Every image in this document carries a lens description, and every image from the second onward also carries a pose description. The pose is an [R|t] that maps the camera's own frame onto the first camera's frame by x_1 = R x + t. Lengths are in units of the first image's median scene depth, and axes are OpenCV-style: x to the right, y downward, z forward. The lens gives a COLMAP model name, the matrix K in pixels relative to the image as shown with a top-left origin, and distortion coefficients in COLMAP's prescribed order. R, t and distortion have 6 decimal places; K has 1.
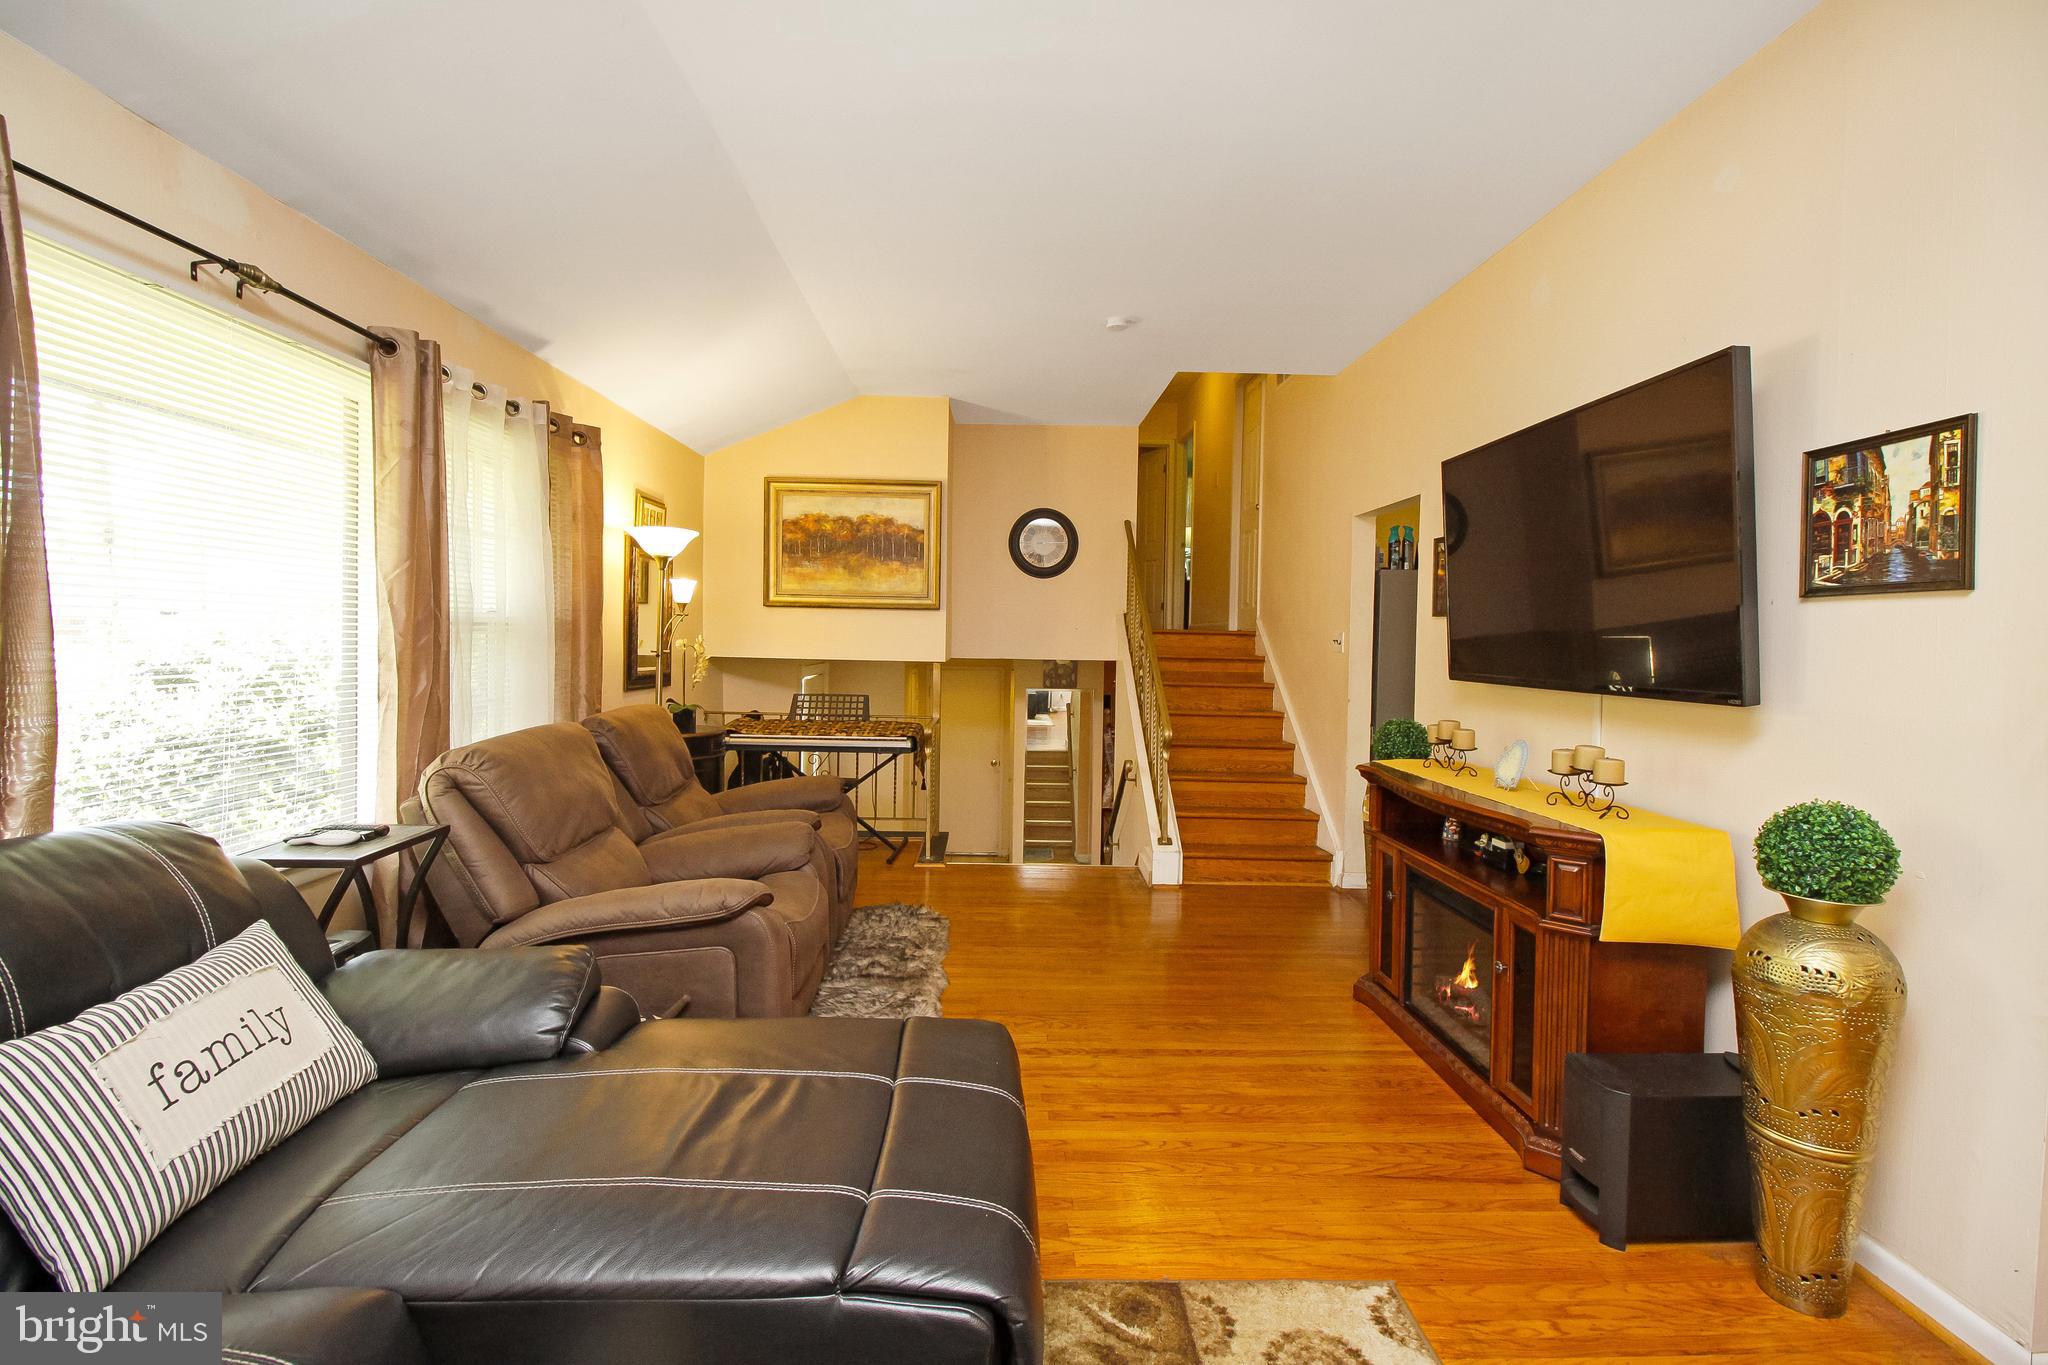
lens RADIAL K [[943.3, 0, 1012.0], [0, 943.3, 644.1], [0, 0, 1]] dist [0.006093, -0.010214]
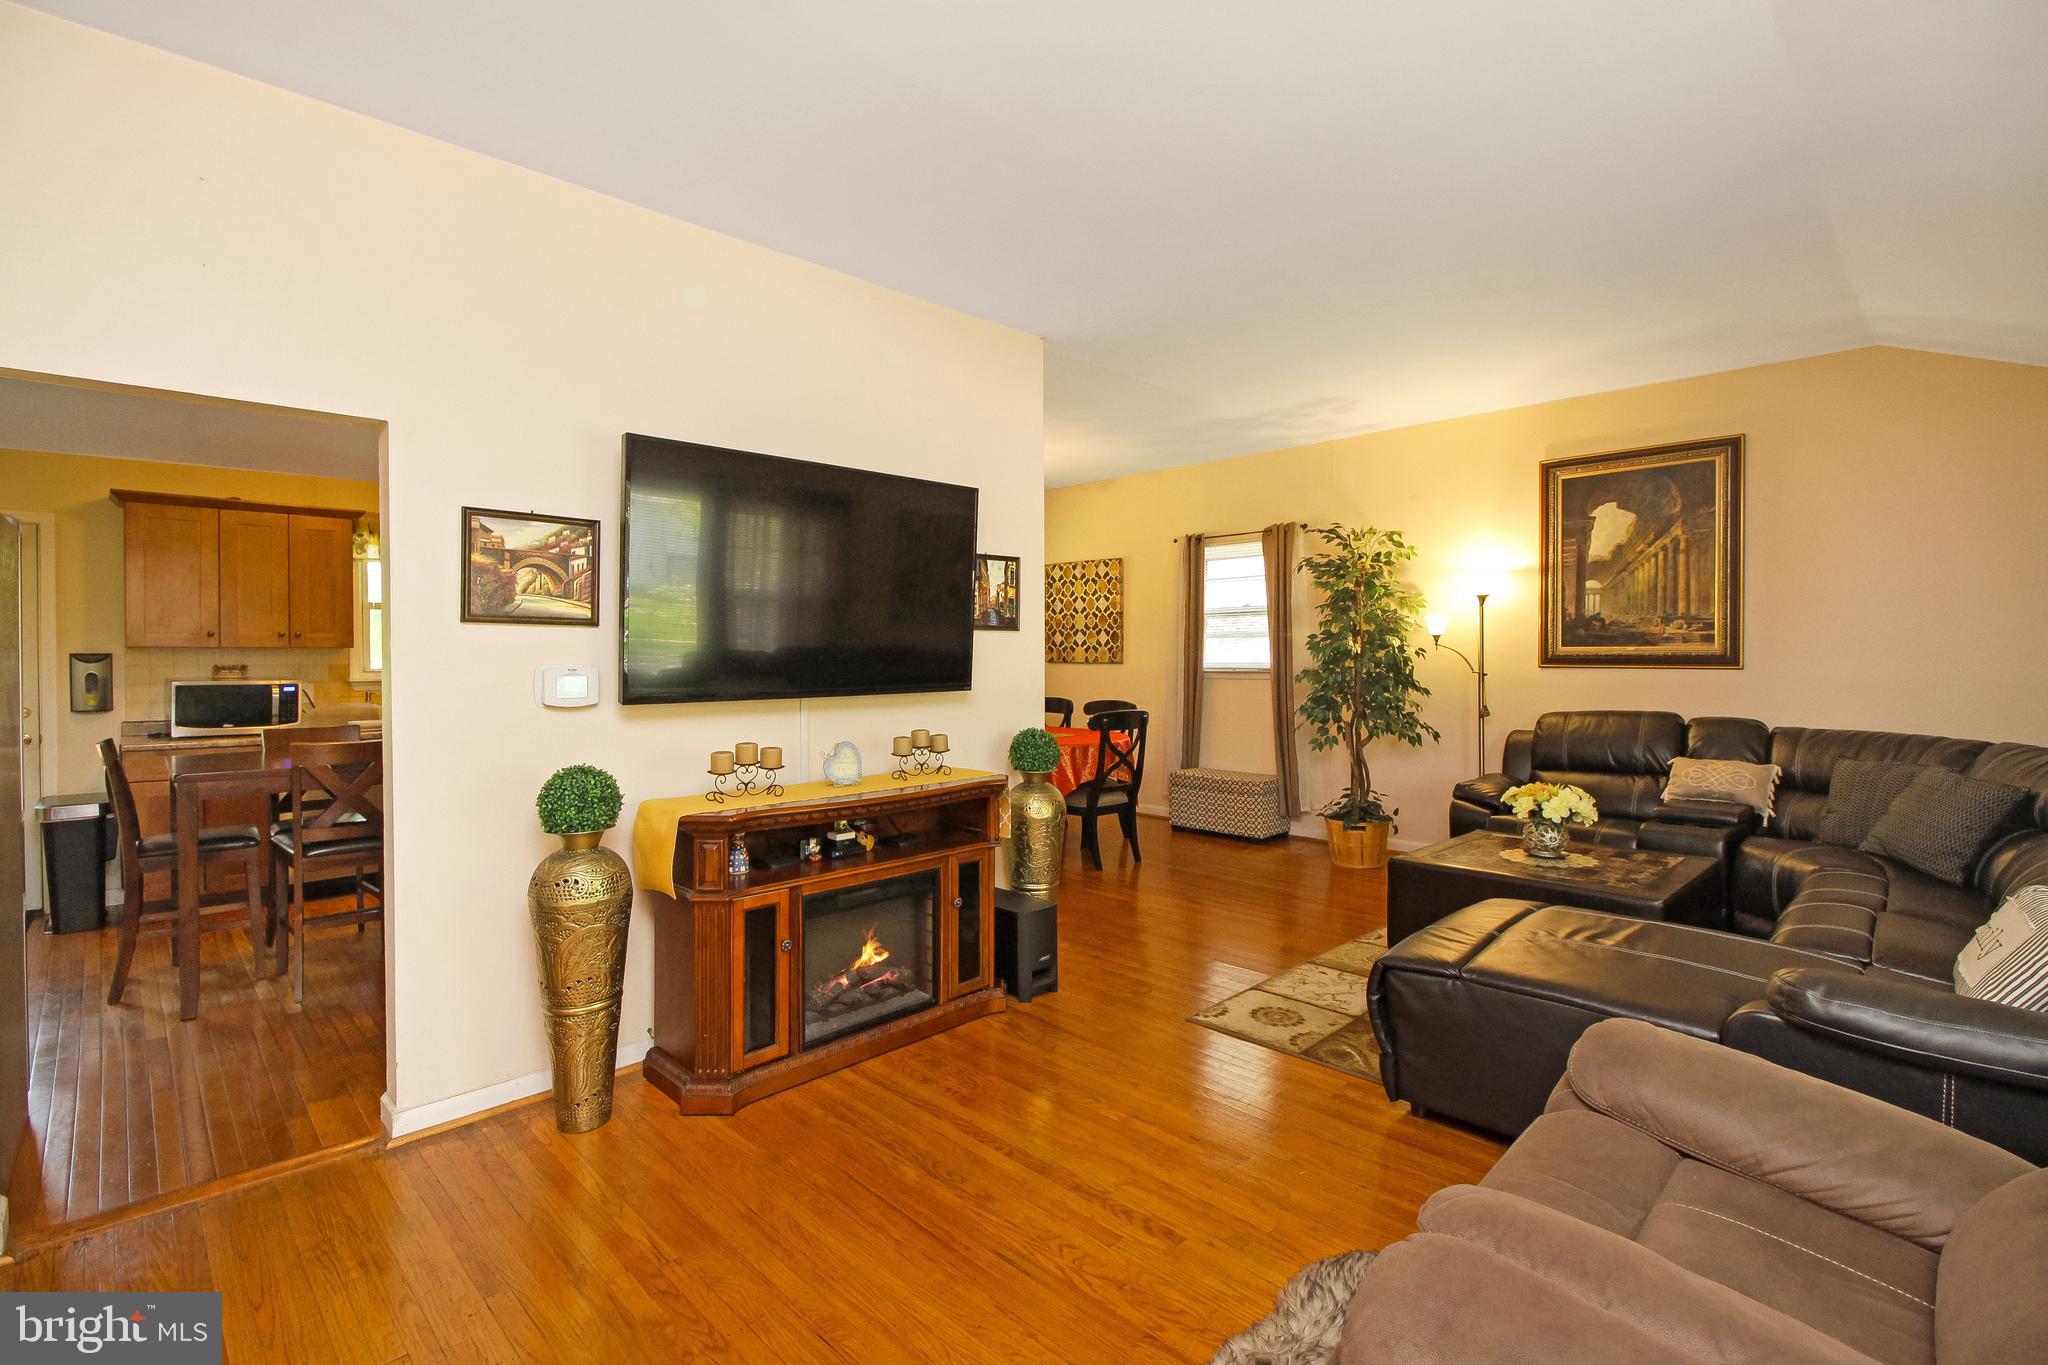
lens RADIAL K [[943.3, 0, 1014.6], [0, 943.3, 662.3], [0, 0, 1]] dist [0.006093, -0.010214]
pose [[-0.687406, -0.017534, 0.726062, -0.664813], [0.001143, 0.999681, 0.025225, -0.037429], [-0.726272, 0.018170, -0.687167, 2.497418]]
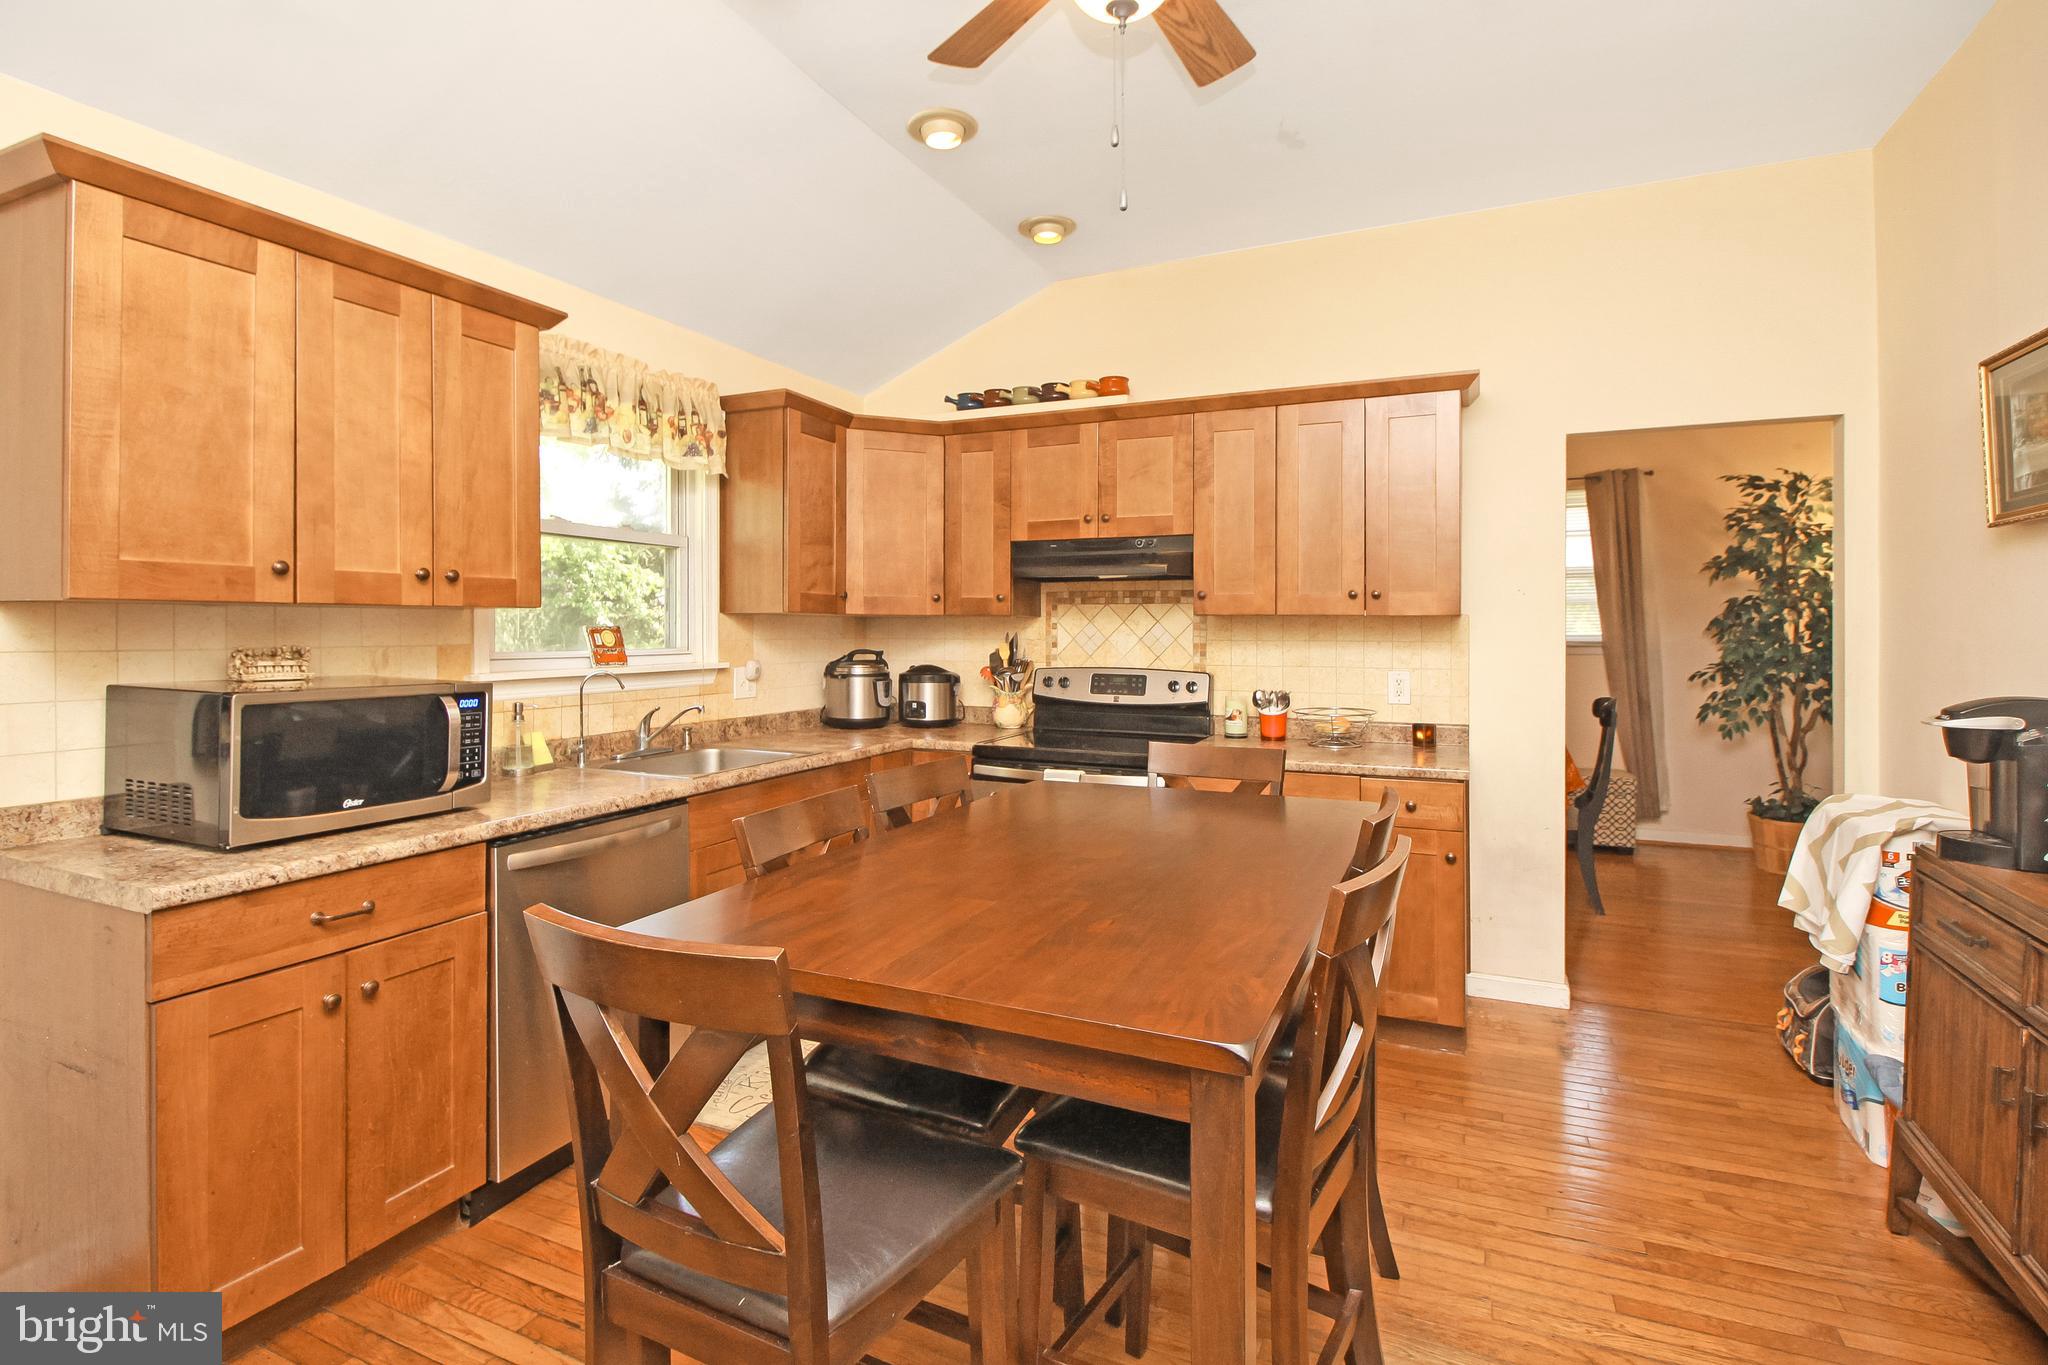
lens RADIAL K [[943.3, 0, 1010.4], [0, 943.3, 632.8], [0, 0, 1]] dist [0.006093, -0.010214]
pose [[-0.900072, -0.013820, 0.435521, 1.650030], [-0.004996, 0.999759, 0.021399, -0.008440], [-0.435712, 0.017085, -0.899924, 2.895608]]
